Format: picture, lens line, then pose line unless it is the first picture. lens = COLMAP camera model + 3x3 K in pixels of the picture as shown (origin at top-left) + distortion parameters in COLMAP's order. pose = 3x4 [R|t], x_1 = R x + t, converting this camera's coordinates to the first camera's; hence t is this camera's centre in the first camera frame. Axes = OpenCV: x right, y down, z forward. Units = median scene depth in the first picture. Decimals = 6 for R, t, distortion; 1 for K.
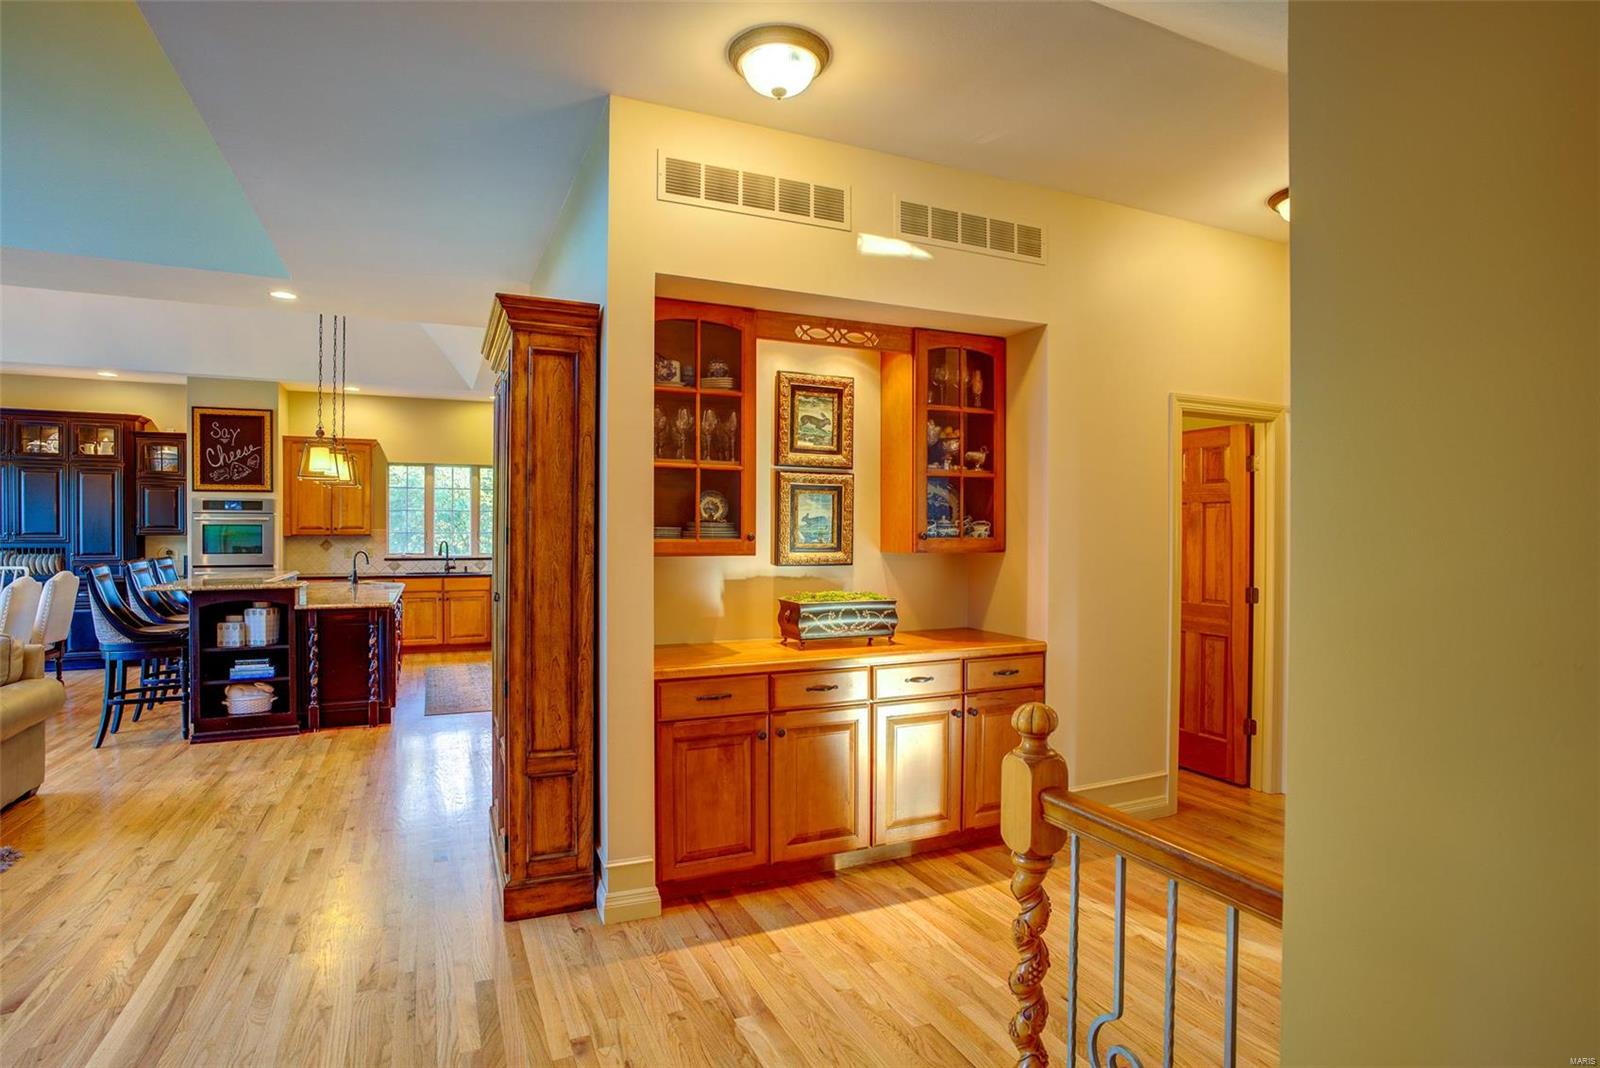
lens RADIAL K [[827.8, 0, 800.0], [0, 827.8, 534.0], [0, 0, 1]] dist [-0.063053, 0.031933]
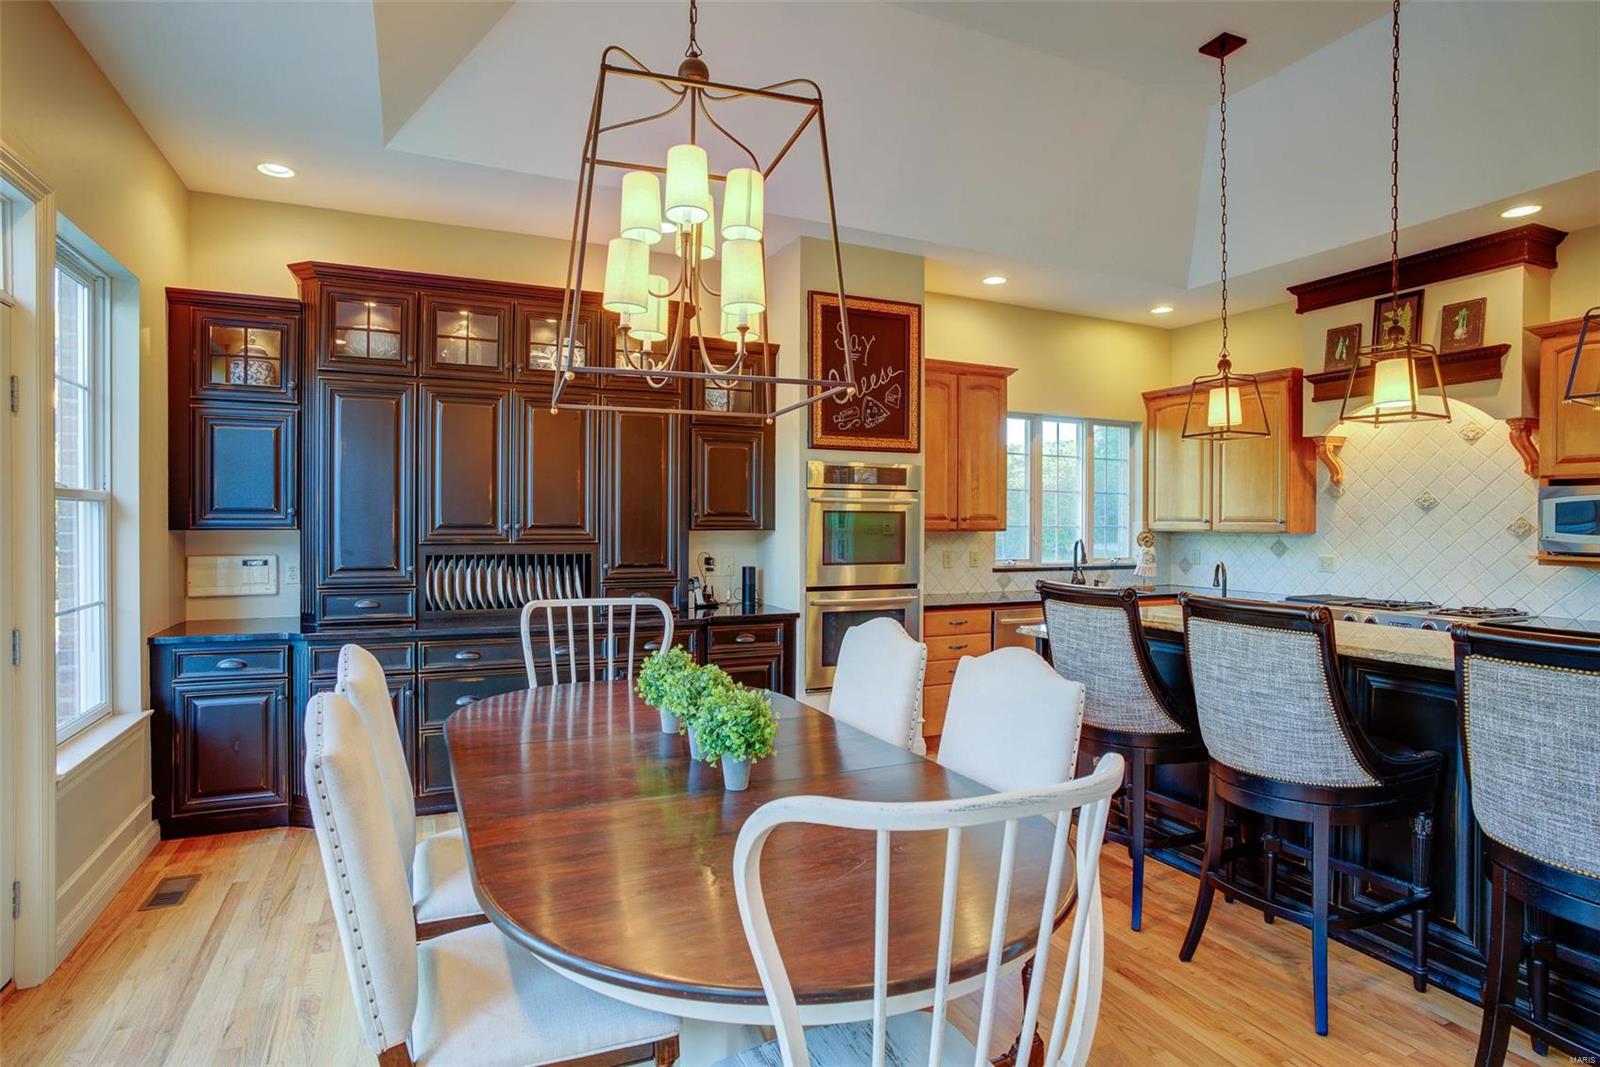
lens RADIAL K [[827.8, 0, 800.0], [0, 827.8, 533.5], [0, 0, 1]] dist [-0.063053, 0.031933]
pose [[0.999955, 0.000559, 0.009424, -0.759667], [-0.000615, 0.999982, 0.005939, 0.000436], [-0.009421, -0.005945, 0.999938, 0.446409]]
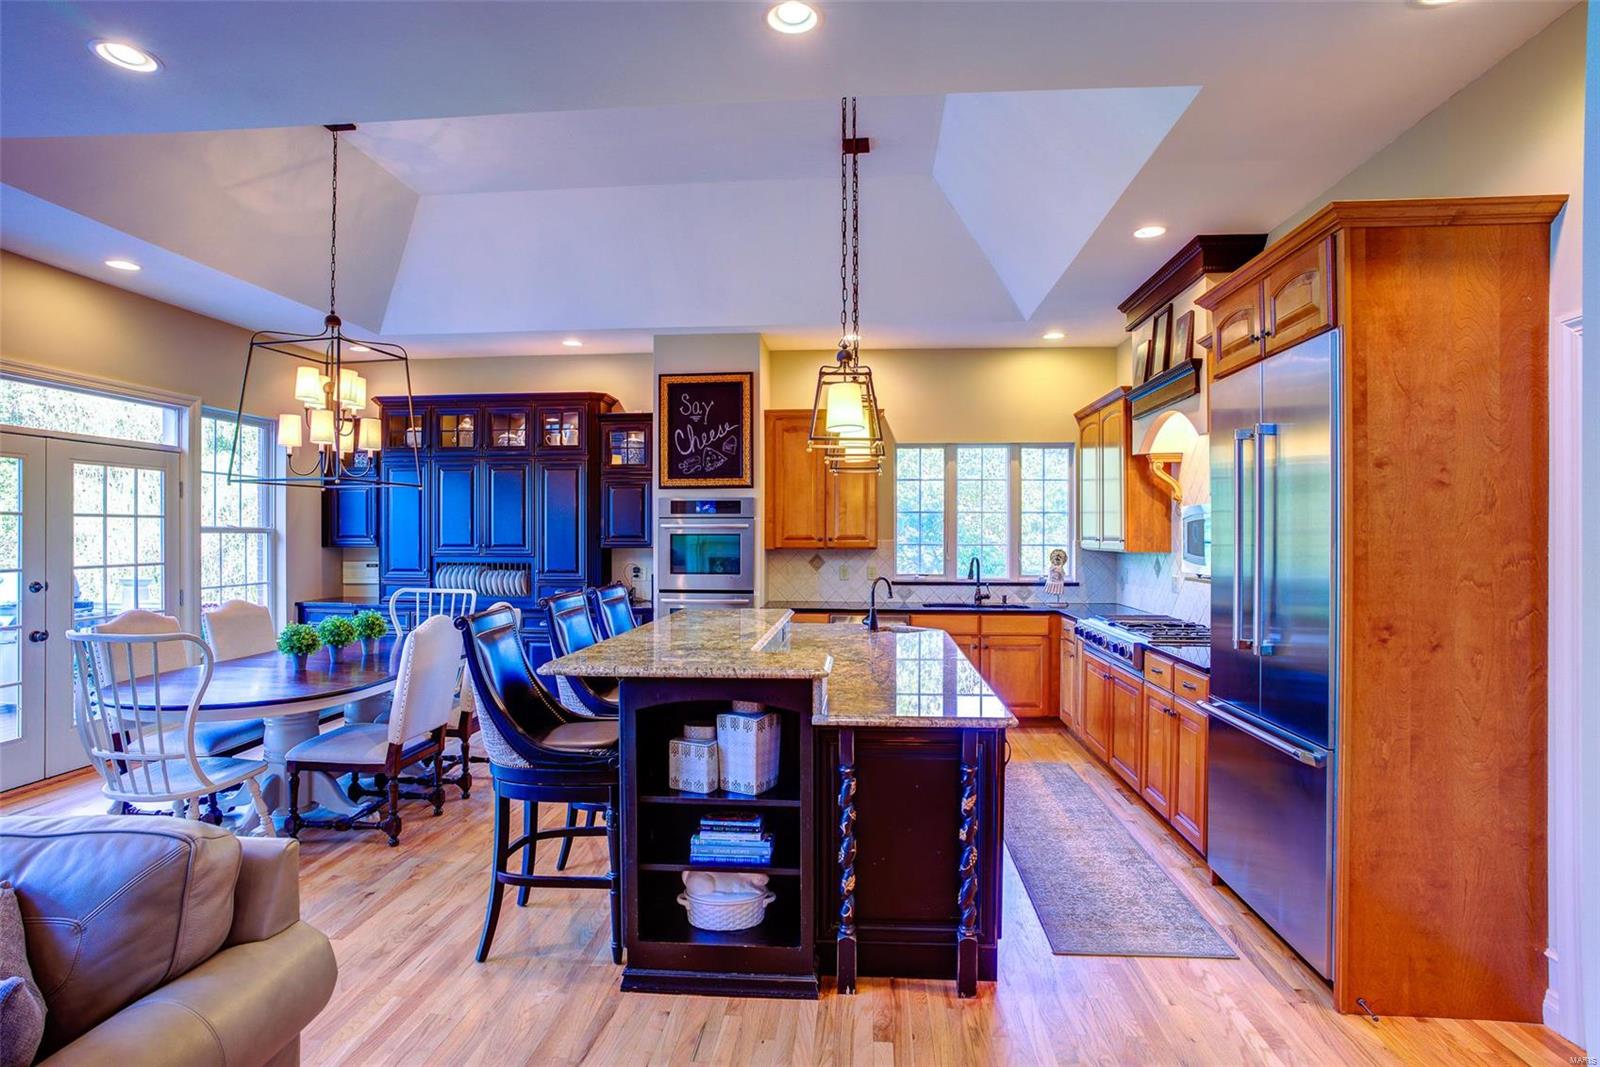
lens RADIAL K [[843.5, 0, 803.6], [0, 843.5, 535.8], [0, 0, 1]] dist [-0.080642, 0.045023]
pose [[0.876110, -0.001184, -0.482109, -0.263626], [-0.001344, 0.999987, -0.004898, -0.006251], [0.482109, 0.004939, 0.876098, 0.385951]]
